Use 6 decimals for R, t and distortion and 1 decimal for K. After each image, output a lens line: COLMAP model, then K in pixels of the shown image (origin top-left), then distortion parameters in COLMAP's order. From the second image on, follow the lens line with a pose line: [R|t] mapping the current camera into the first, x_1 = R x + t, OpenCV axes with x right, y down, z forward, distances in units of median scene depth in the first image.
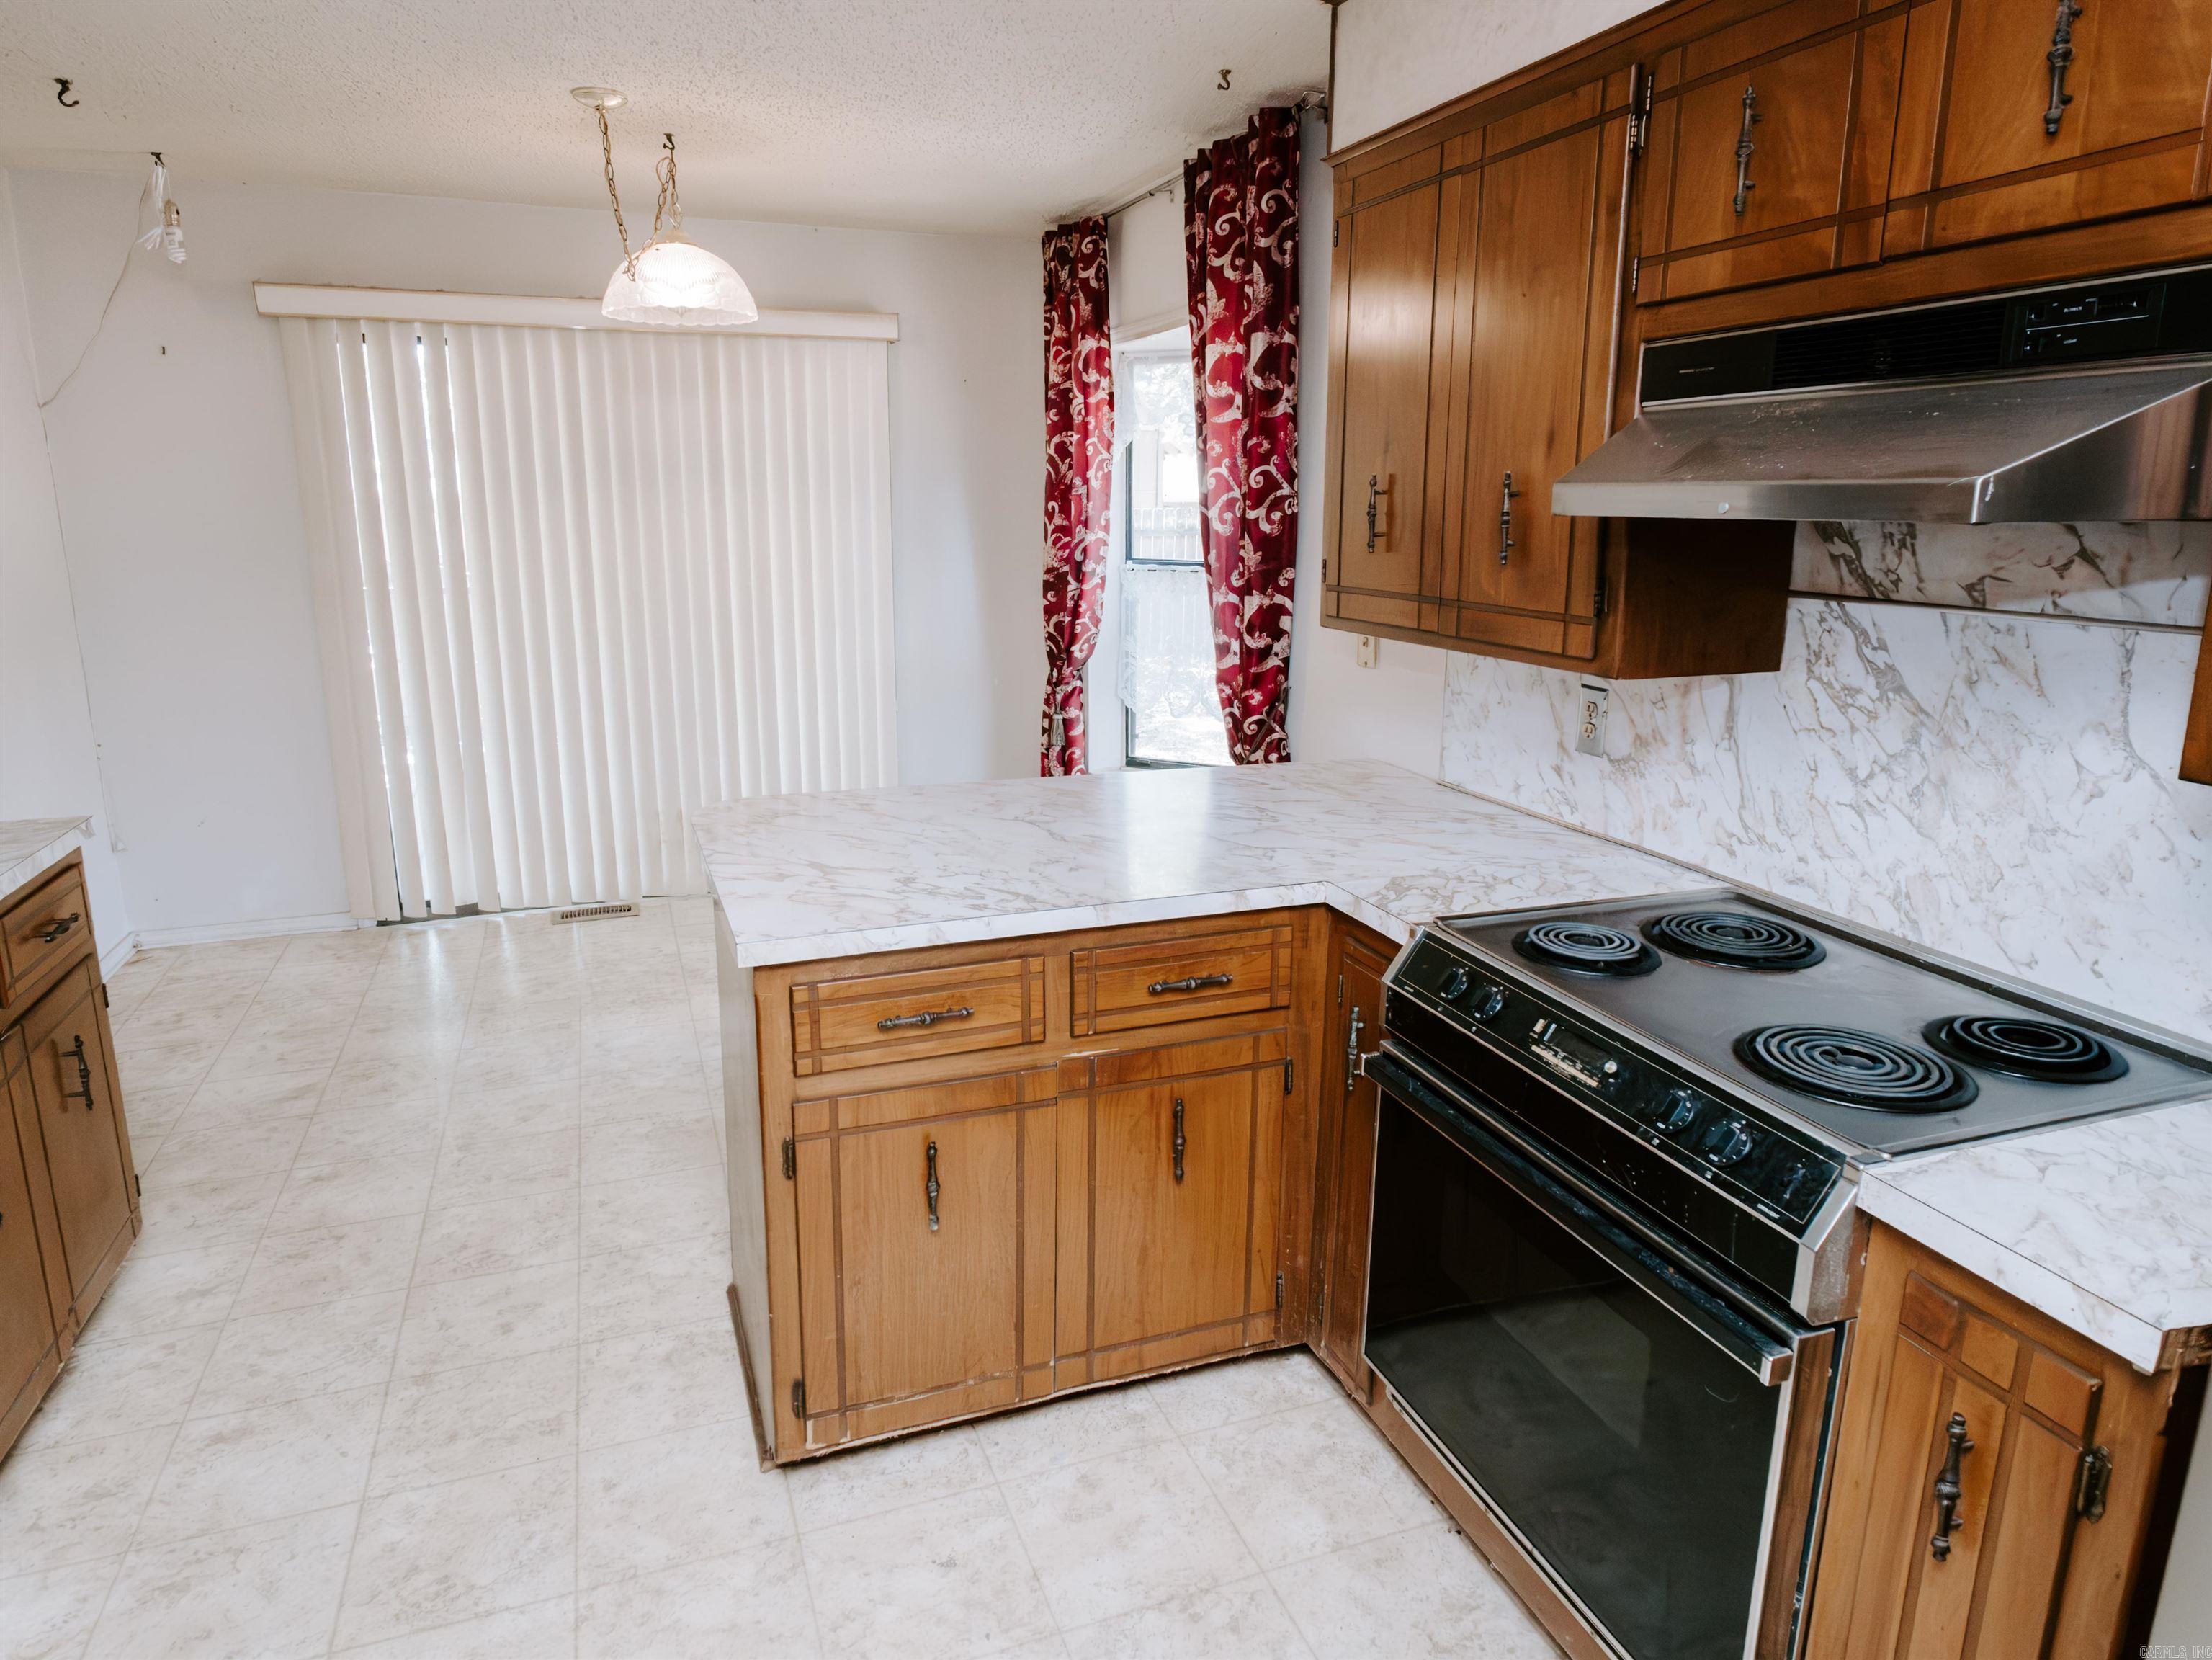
lens RADIAL K [[1362.2, 0, 1010.4], [0, 1362.2, 852.4], [0, 0, 1]] dist [-0.001741, 0.002296]
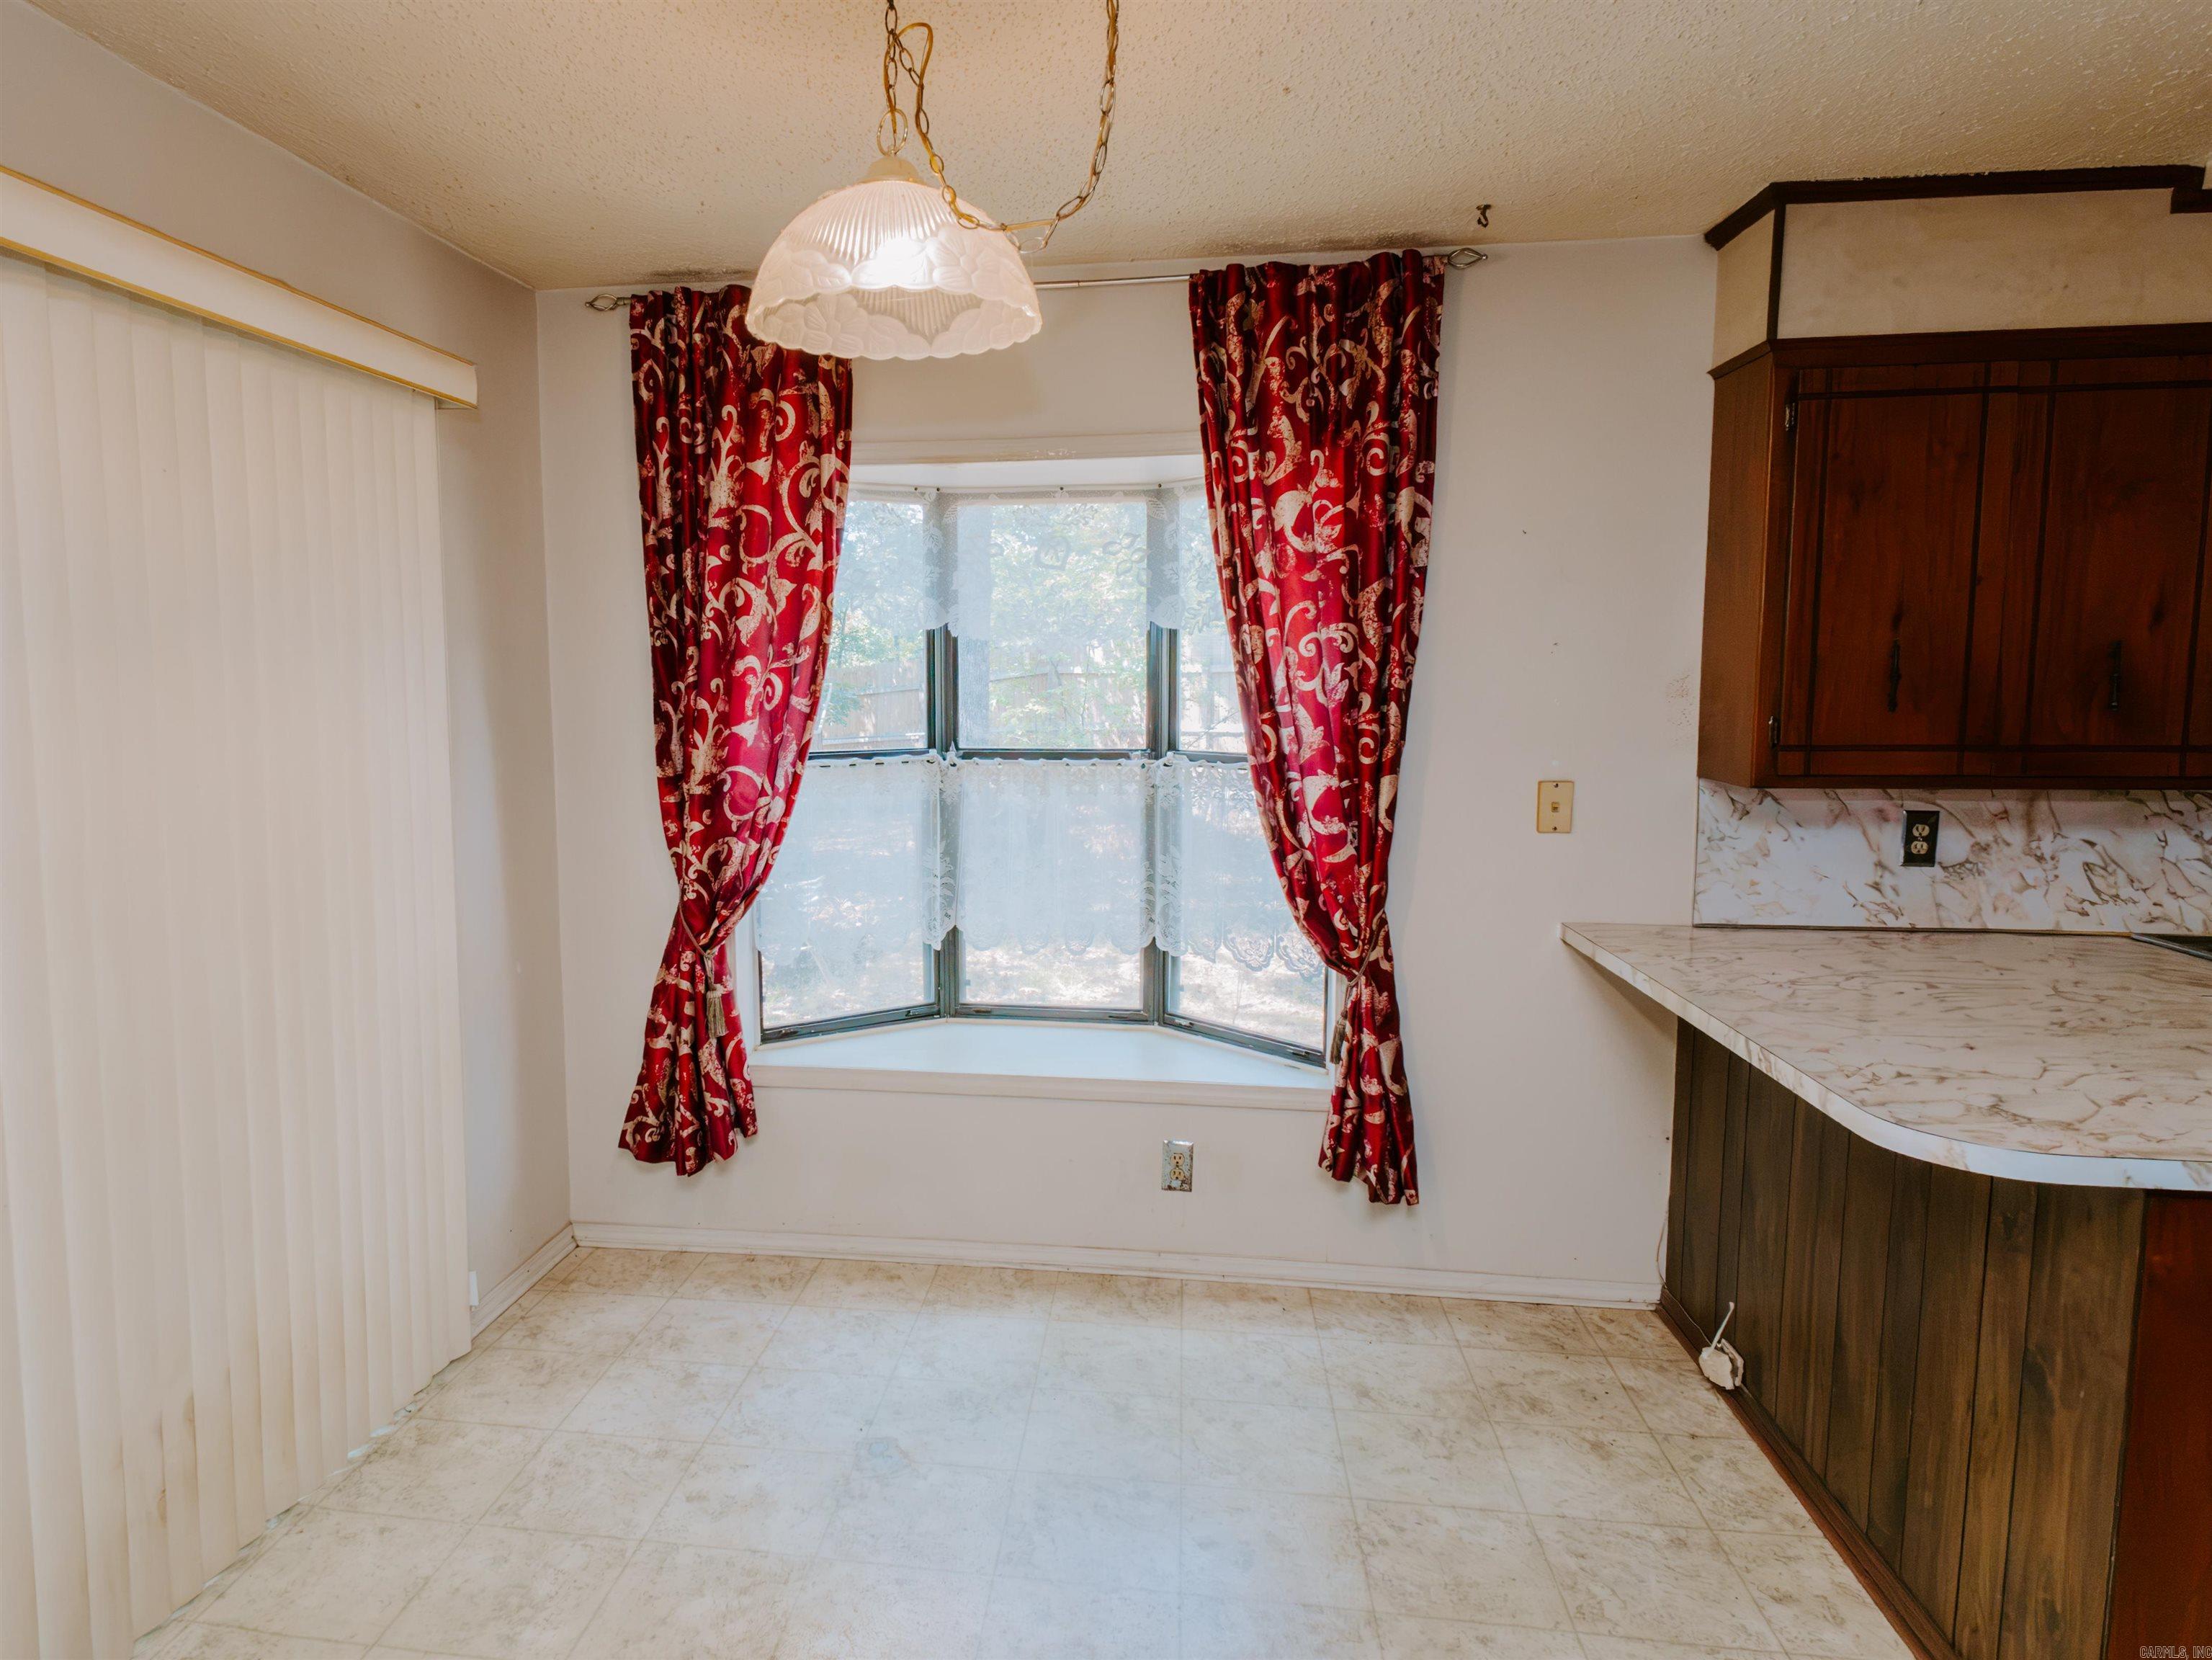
lens RADIAL K [[1362.2, 0, 1010.4], [0, 1362.2, 852.4], [0, 0, 1]] dist [-0.001741, 0.002296]
pose [[0.435304, -0.117382, 0.892598, -0.468285], [0.233680, 0.972214, 0.013890, -0.134166], [-0.869427, 0.202536, 0.450639, 0.531656]]
